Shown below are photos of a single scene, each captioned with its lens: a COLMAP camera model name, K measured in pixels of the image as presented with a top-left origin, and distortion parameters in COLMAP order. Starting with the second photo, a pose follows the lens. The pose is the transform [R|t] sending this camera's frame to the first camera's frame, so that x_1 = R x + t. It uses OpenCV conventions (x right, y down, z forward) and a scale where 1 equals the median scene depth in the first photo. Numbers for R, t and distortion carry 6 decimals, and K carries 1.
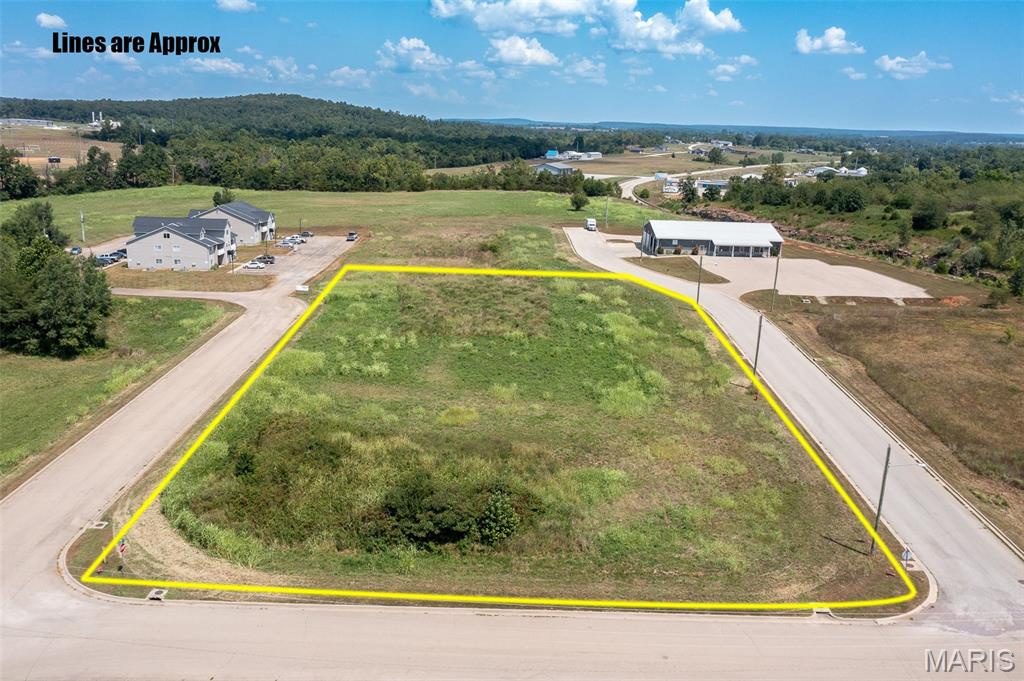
lens RADIAL K [[817.0, 0, 501.7], [0, 817.0, 368.9], [0, 0, 1]] dist [-0.012082, 0.015308]
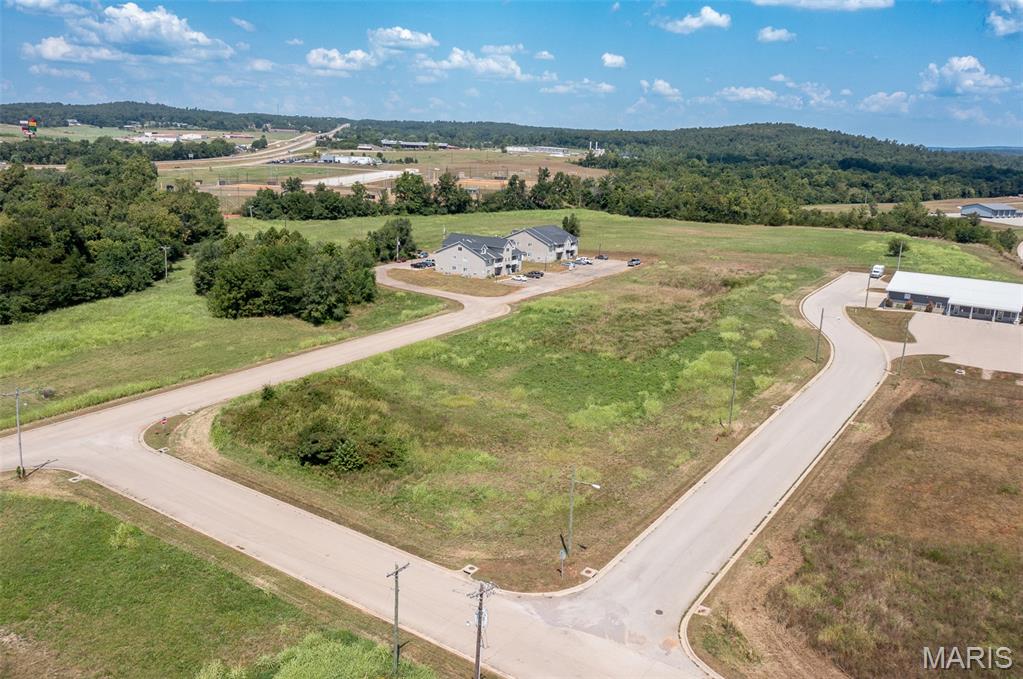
lens RADIAL K [[816.2, 0, 511.6], [0, 816.2, 346.2], [0, 0, 1]] dist [-0.012082, 0.015308]
pose [[0.823033, 0.138721, -0.550793, 0.386635], [-0.168402, 0.985713, -0.003379, -0.020272], [0.542455, 0.095536, 0.834635, -0.022312]]
